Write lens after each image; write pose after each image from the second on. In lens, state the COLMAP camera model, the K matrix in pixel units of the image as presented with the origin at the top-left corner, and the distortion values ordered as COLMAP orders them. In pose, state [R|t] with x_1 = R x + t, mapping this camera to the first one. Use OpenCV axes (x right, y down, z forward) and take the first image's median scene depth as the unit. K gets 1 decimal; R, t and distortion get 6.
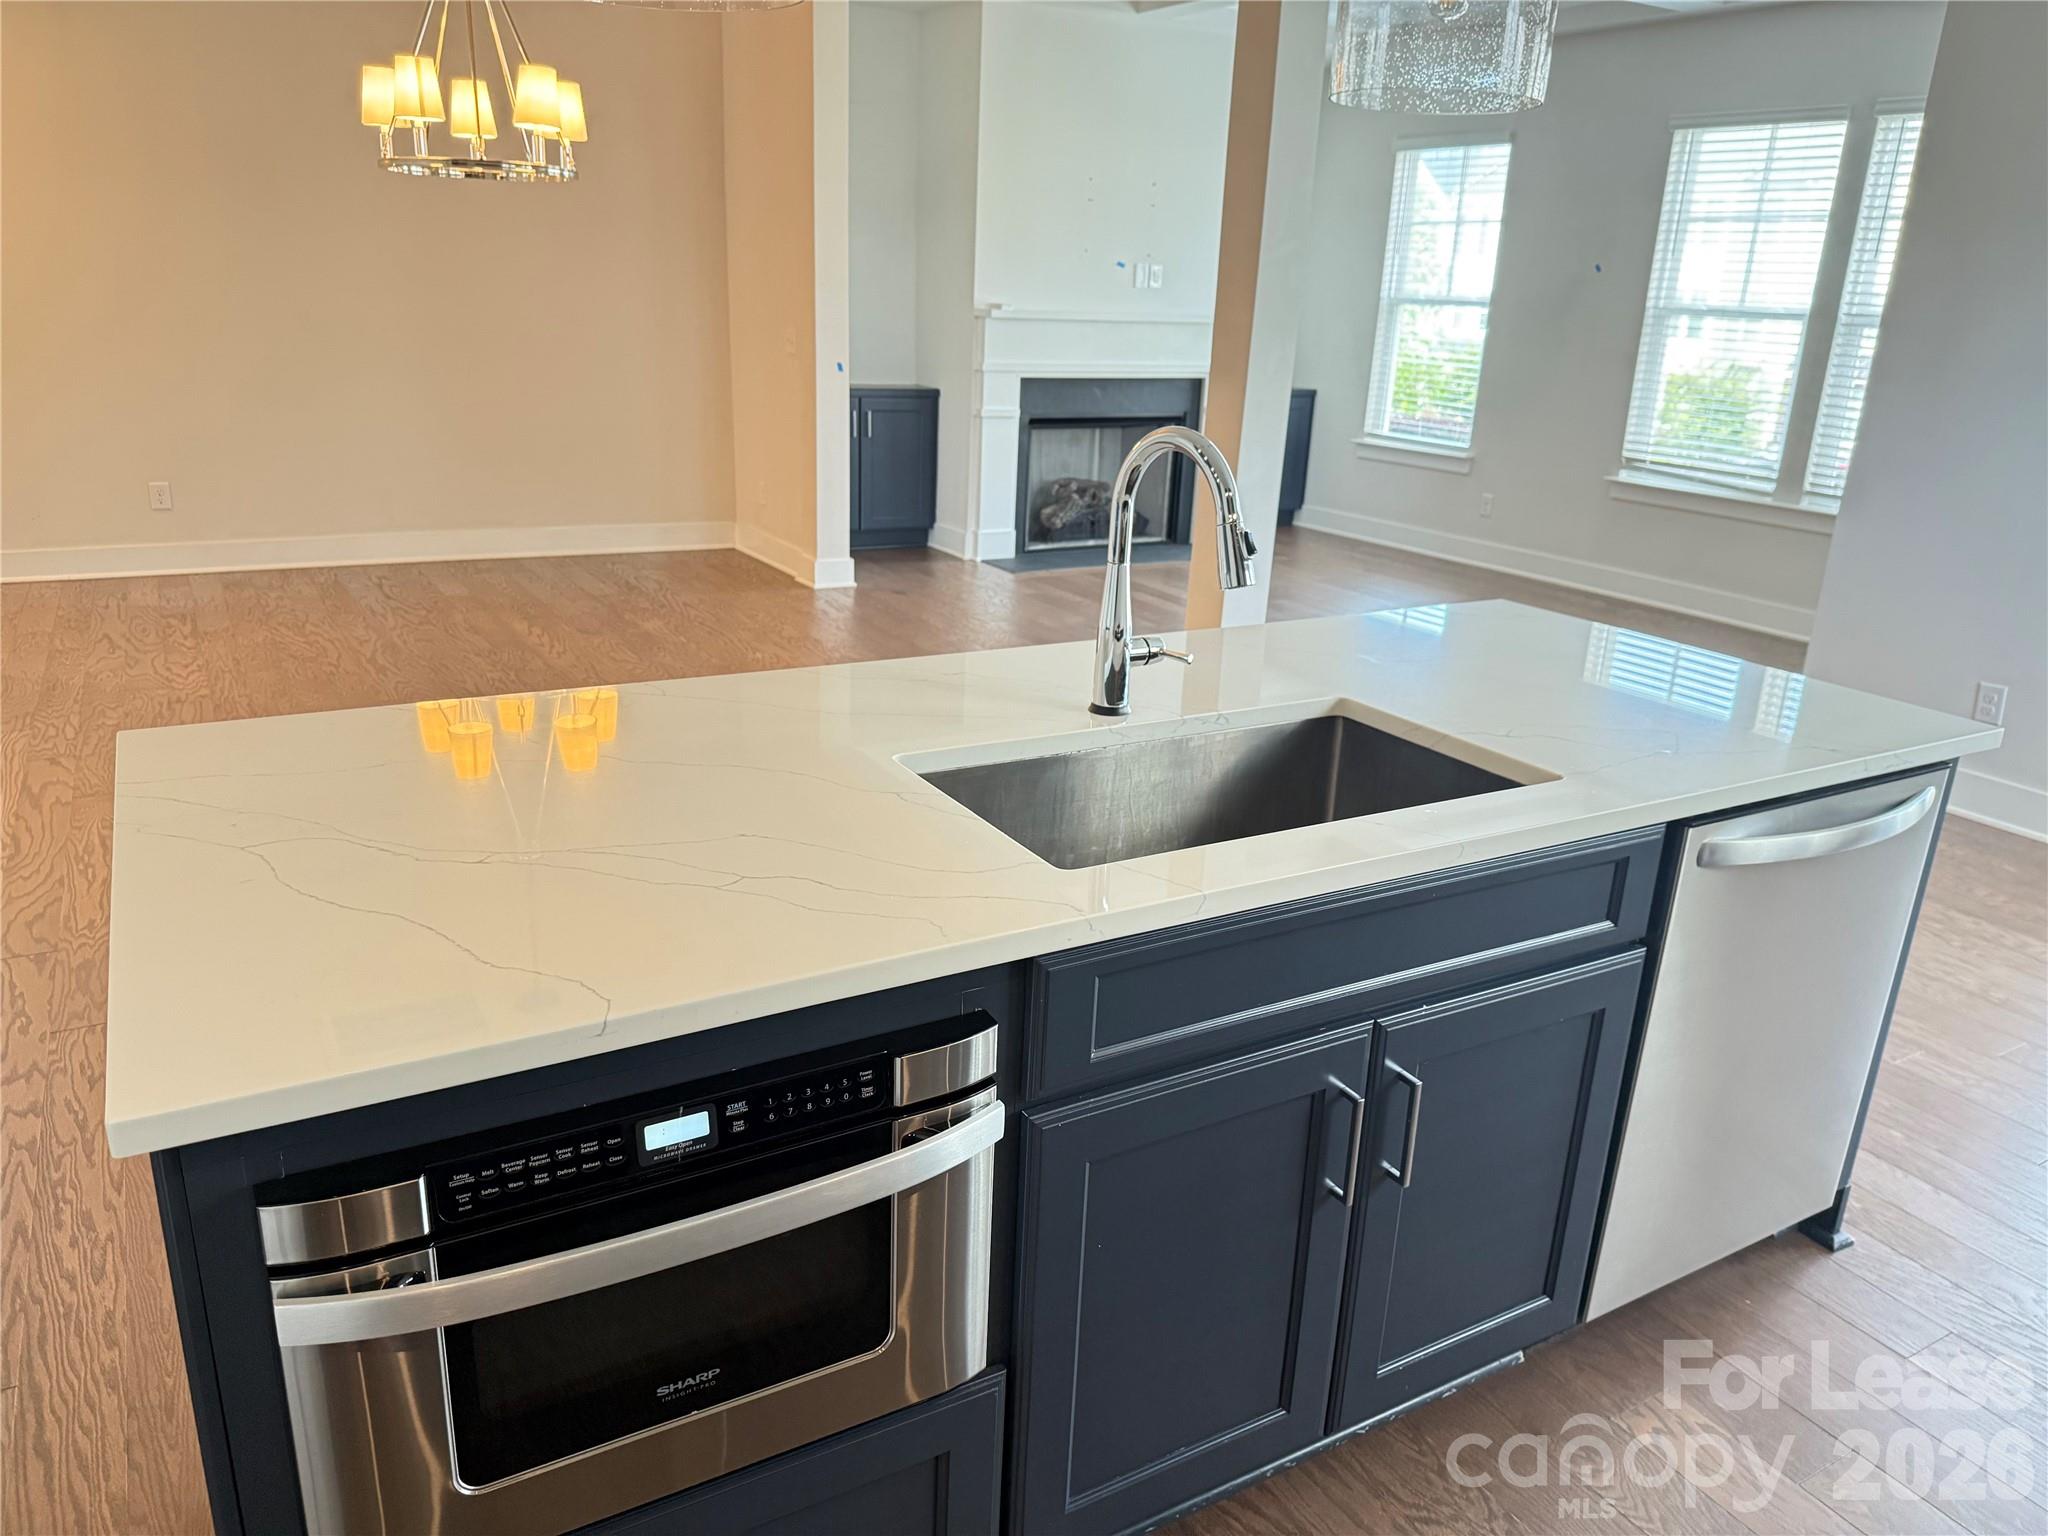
lens RADIAL K [[1455.8, 0, 1032.9], [0, 1455.8, 824.0], [0, 0, 1]] dist [0.039270, -0.037225]
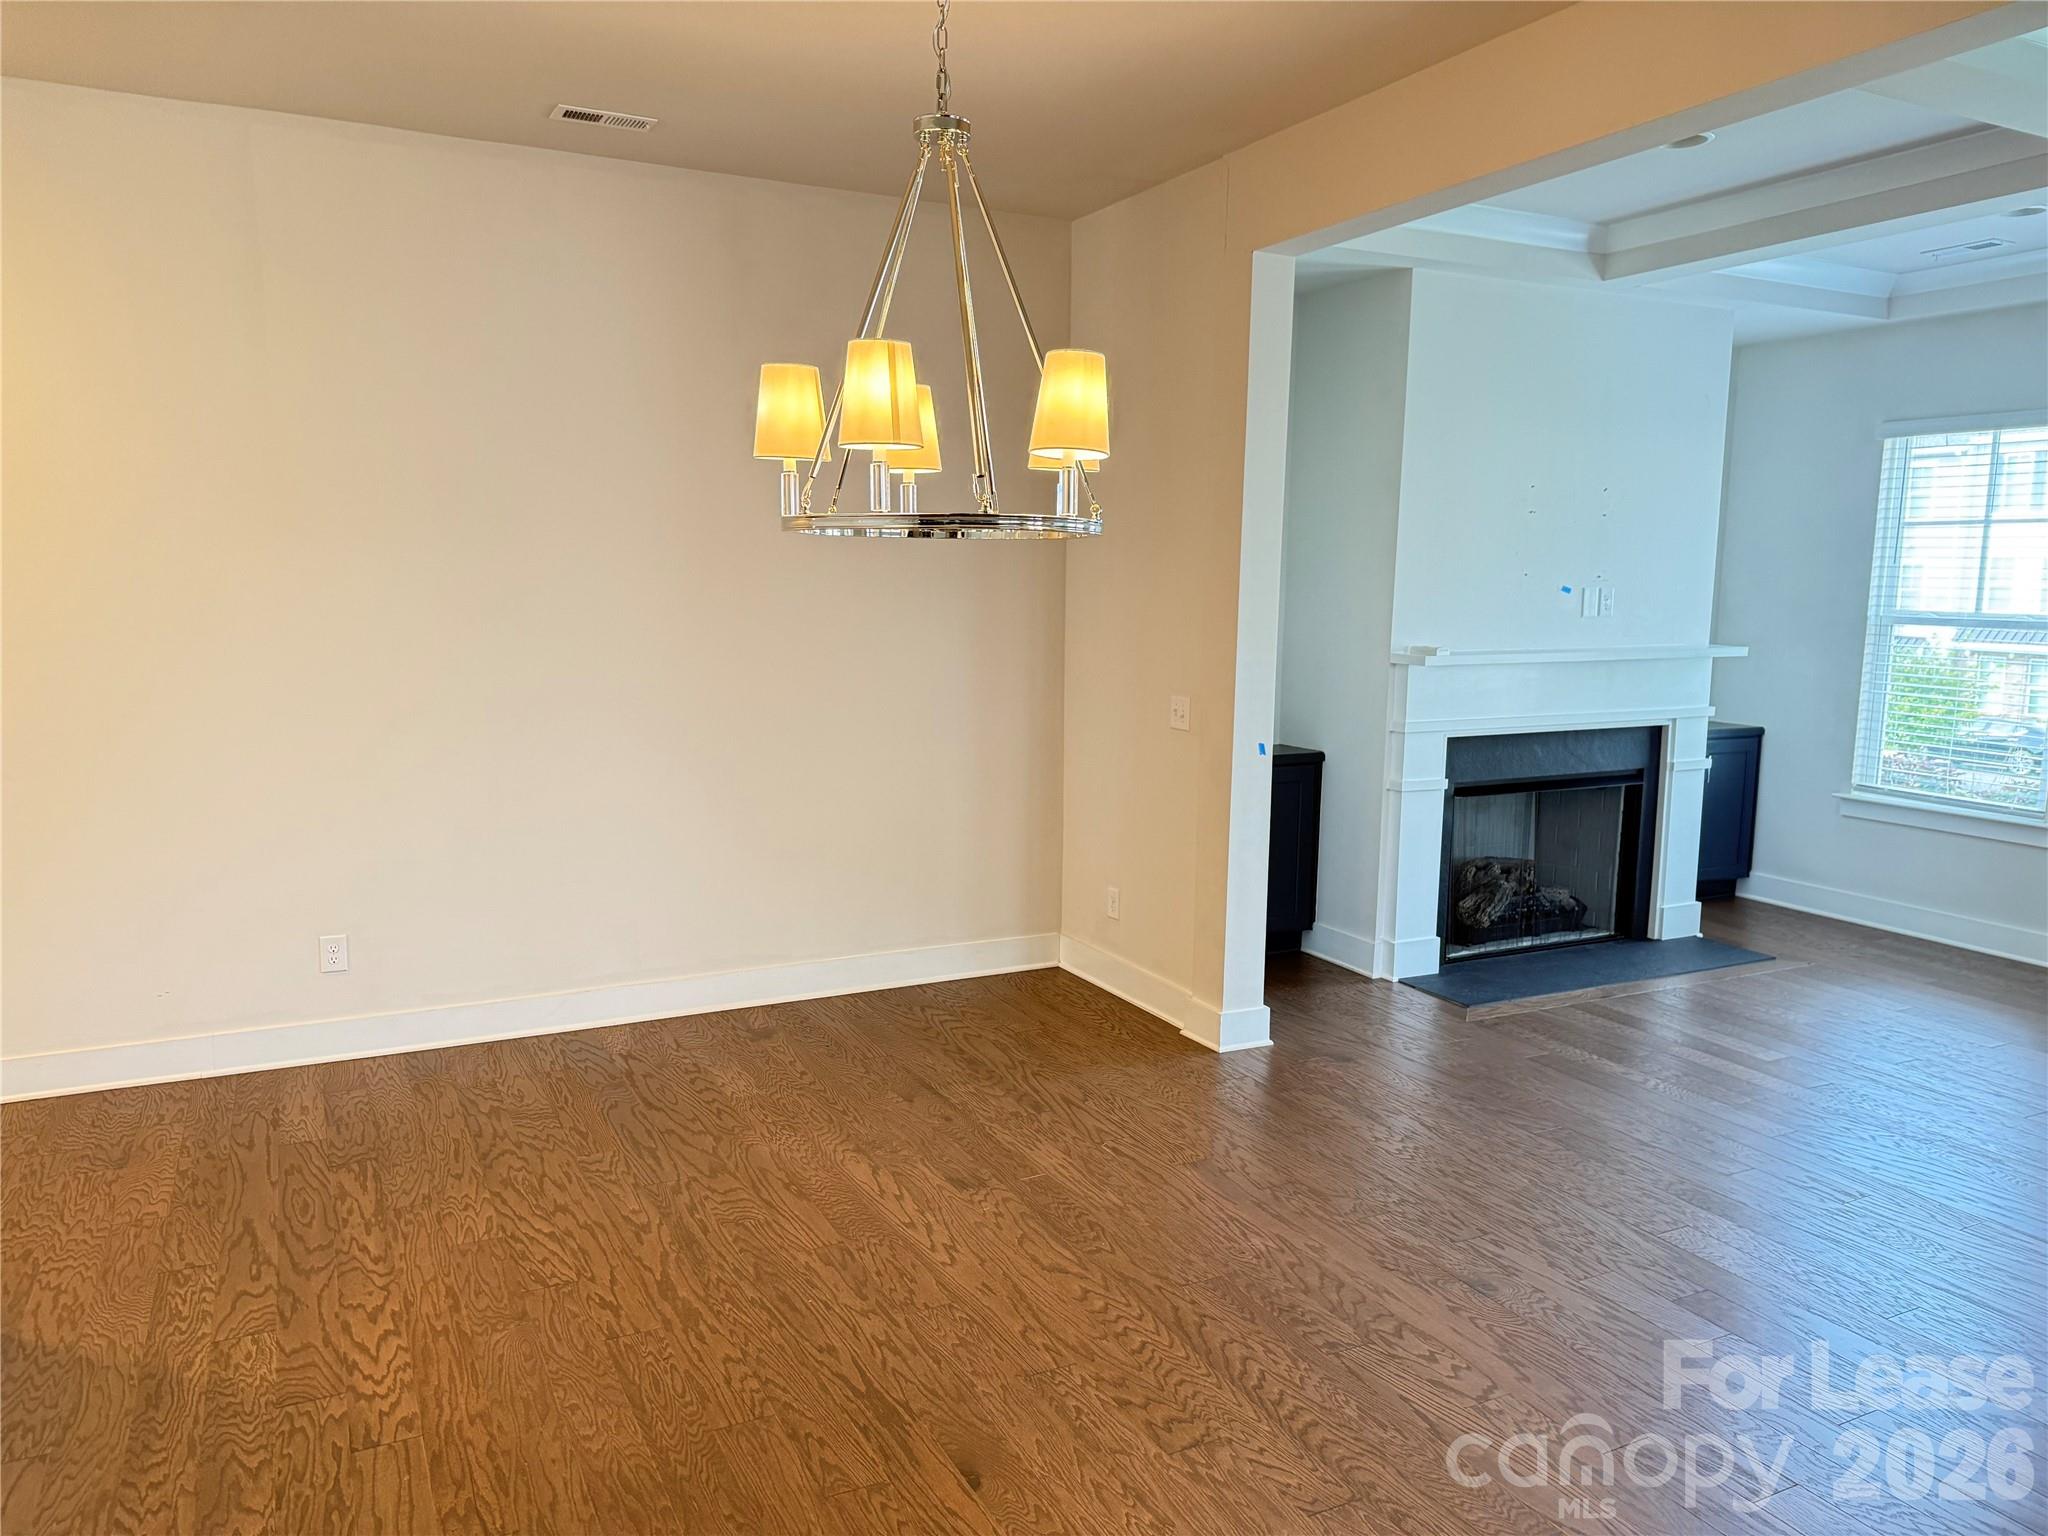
lens RADIAL K [[1455.8, 0, 1003.4], [0, 1455.8, 826.1], [0, 0, 1]] dist [0.039270, -0.037225]
pose [[0.997384, -0.012772, -0.071148, -0.180858], [-0.000070, 0.984094, -0.177649, -0.128807], [0.072286, 0.177190, 0.981519, 0.260805]]
